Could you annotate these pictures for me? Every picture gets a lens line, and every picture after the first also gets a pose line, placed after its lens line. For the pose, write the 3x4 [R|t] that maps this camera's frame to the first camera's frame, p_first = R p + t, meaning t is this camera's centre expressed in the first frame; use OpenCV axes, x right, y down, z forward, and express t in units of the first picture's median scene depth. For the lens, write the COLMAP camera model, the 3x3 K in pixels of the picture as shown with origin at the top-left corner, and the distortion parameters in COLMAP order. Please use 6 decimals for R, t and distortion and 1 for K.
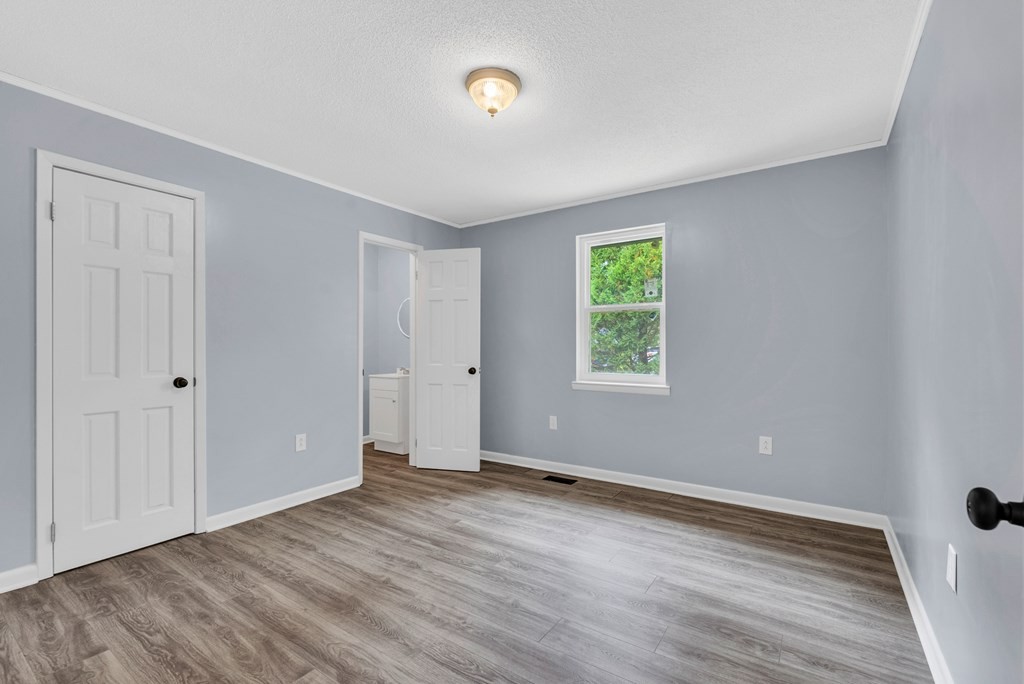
lens RADIAL K [[449.4, 0, 515.4], [0, 449.4, 344.2], [0, 0, 1]] dist [-0.002344, -0.000197]
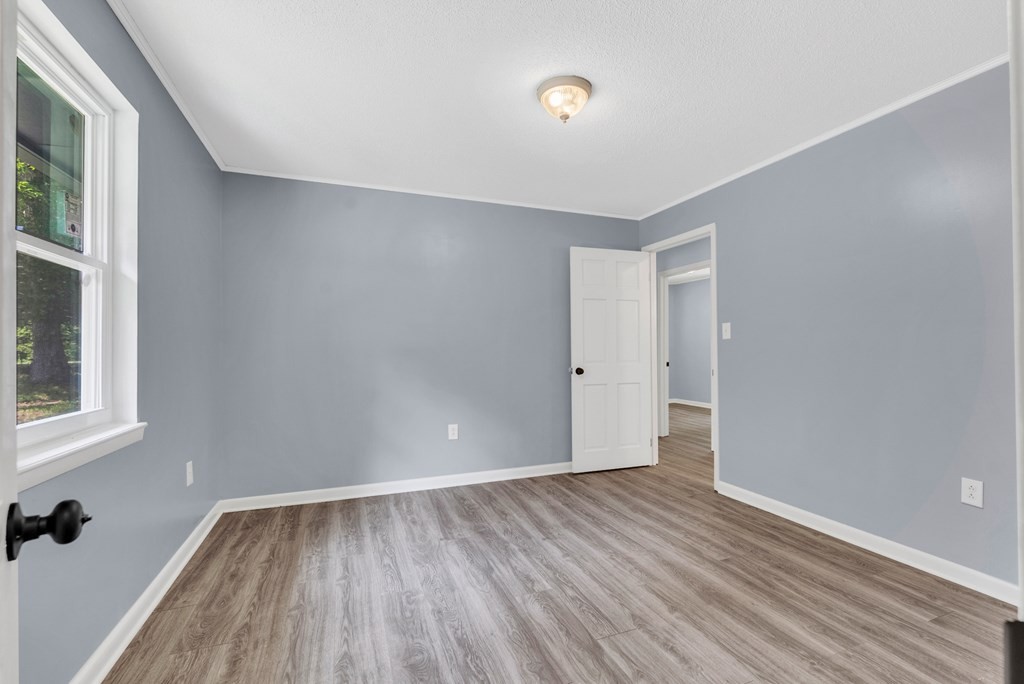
lens RADIAL K [[449.4, 0, 515.4], [0, 449.4, 344.2], [0, 0, 1]] dist [-0.002344, -0.000197]
pose [[-0.825986, 0.011067, 0.563583, -0.520212], [0.001796, 0.999854, -0.017002, 0.013140], [-0.563688, -0.013031, -0.825885, 1.858529]]
